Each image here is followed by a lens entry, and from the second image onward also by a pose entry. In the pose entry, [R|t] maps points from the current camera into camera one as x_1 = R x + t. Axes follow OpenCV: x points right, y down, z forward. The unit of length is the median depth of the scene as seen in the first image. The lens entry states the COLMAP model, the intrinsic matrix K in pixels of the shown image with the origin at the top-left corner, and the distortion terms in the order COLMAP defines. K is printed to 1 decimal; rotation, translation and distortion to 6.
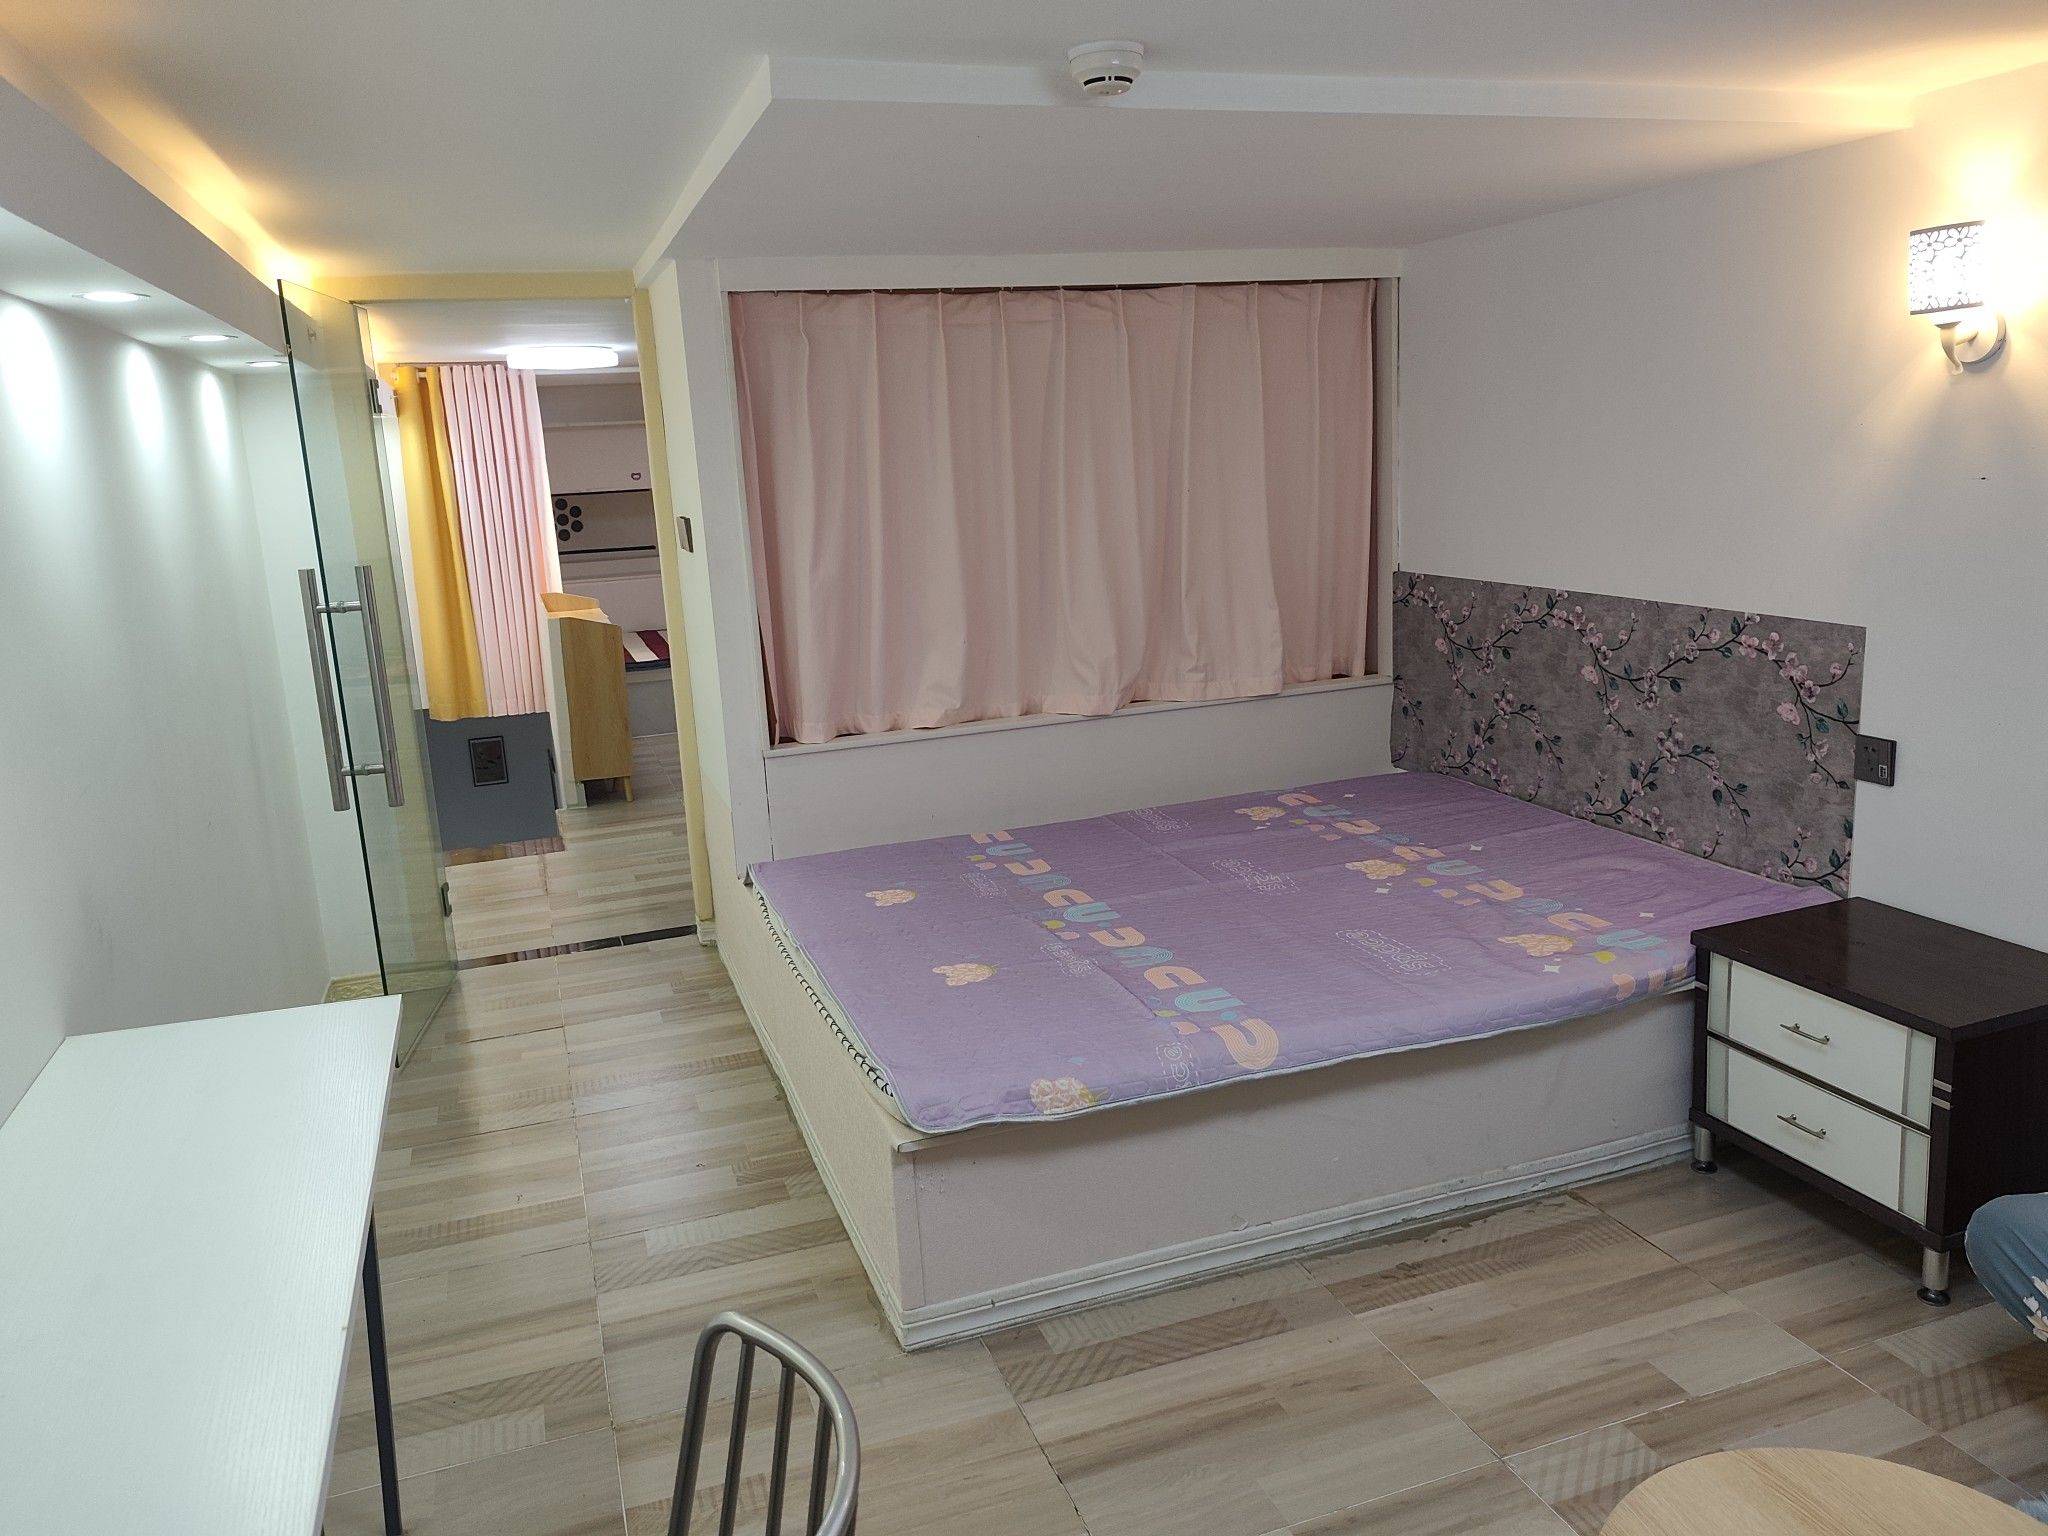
lens RADIAL K [[1493.2, 0, 1024.0], [0, 1493.2, 768.0], [0, 0, 1]] dist [-0.008138, -0.005638]
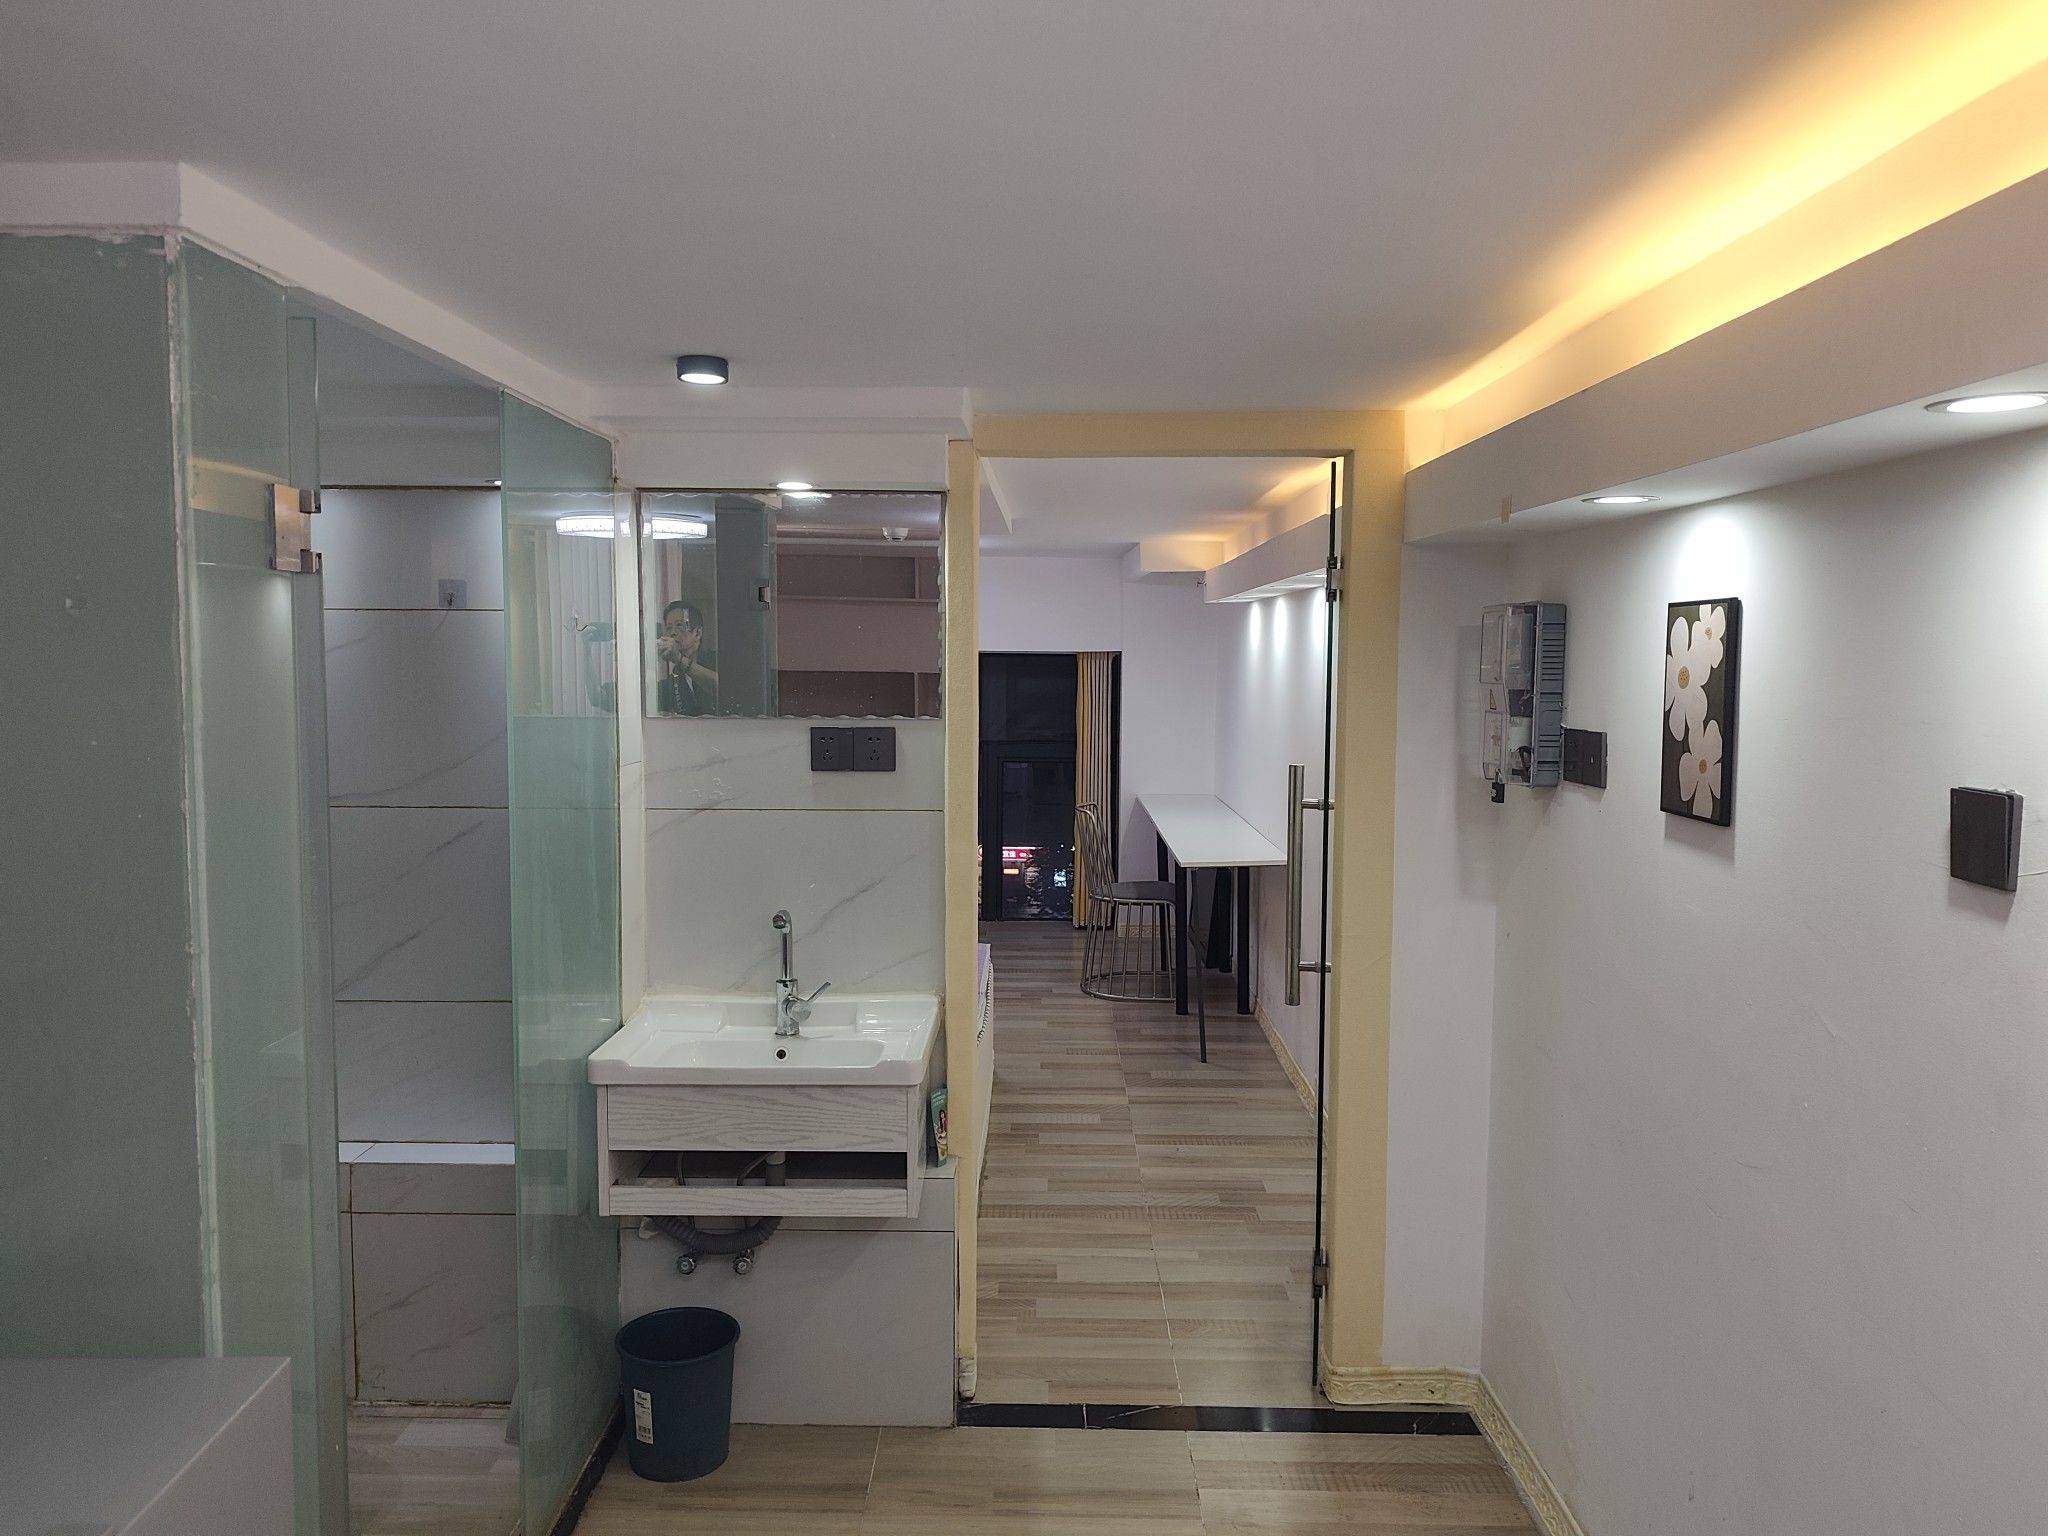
lens RADIAL K [[1460.8, 0, 1016.7], [0, 1460.8, 762.8], [0, 0, 1]] dist [-0.000132, -0.002377]
pose [[-0.936985, 0.024053, 0.348540, -0.661626], [0.120906, 0.958308, 0.258898, -0.452487], [-0.327781, 0.284724, -0.900828, 2.113684]]
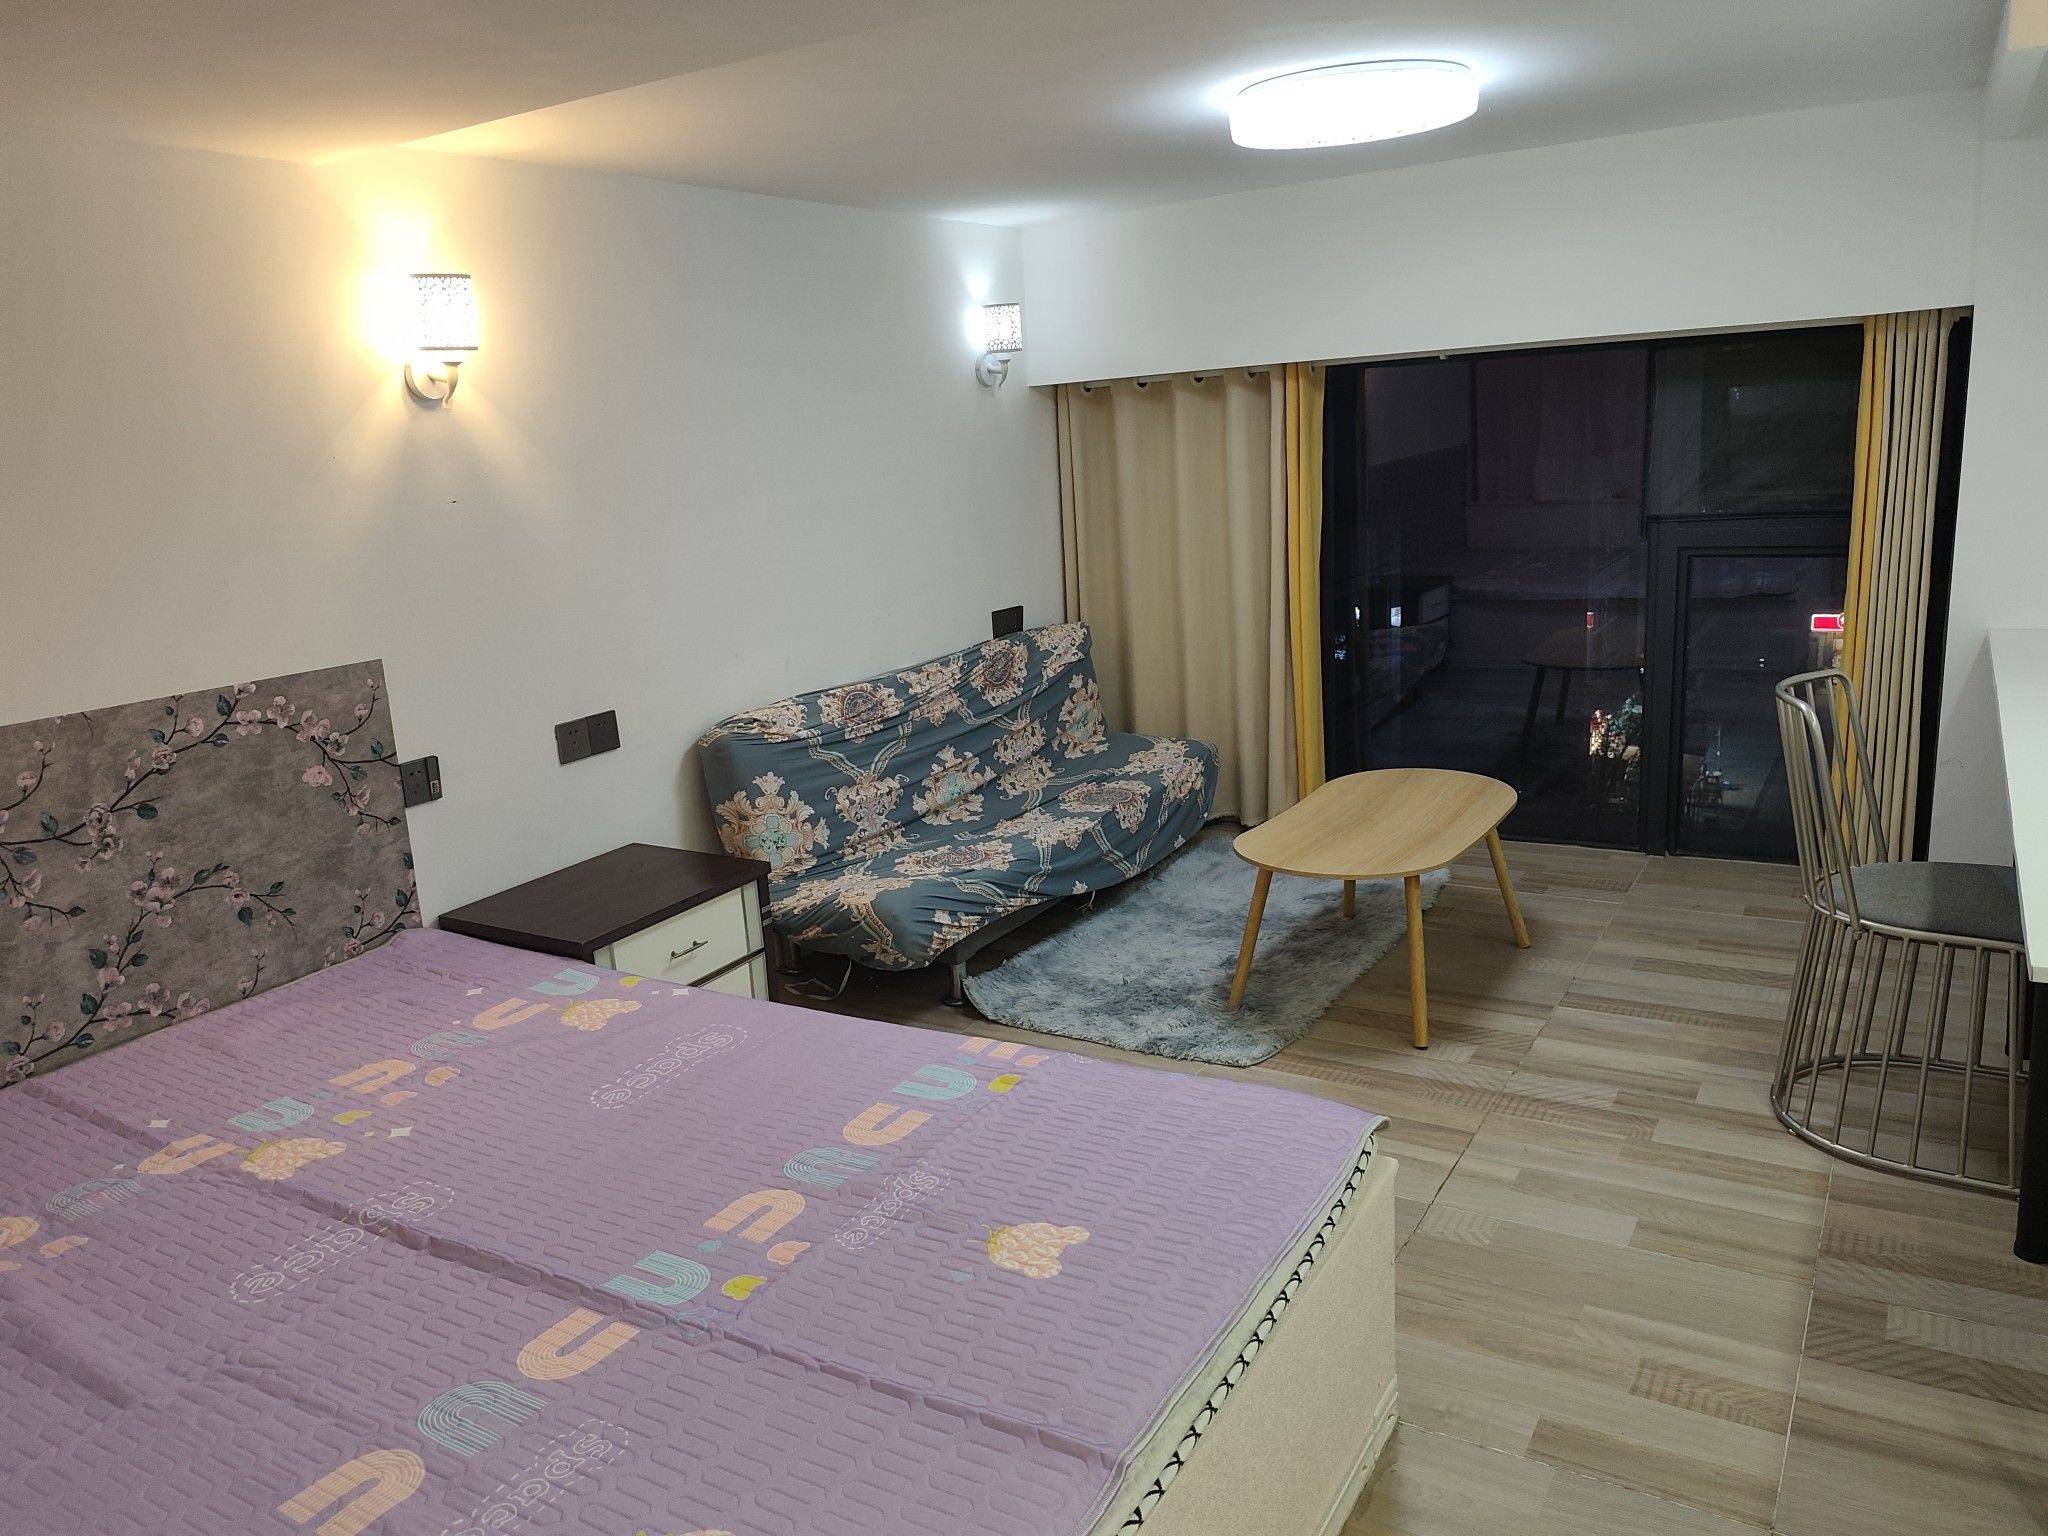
lens RADIAL K [[1476.3, 0, 1010.9], [0, 1476.3, 779.6], [0, 0, 1]] dist [-0.004626, -0.001203]
pose [[-0.625846, -0.089728, 0.774768, -0.421297], [0.258680, 0.913254, 0.314724, -0.196624], [-0.735800, 0.397386, -0.548346, 1.113102]]
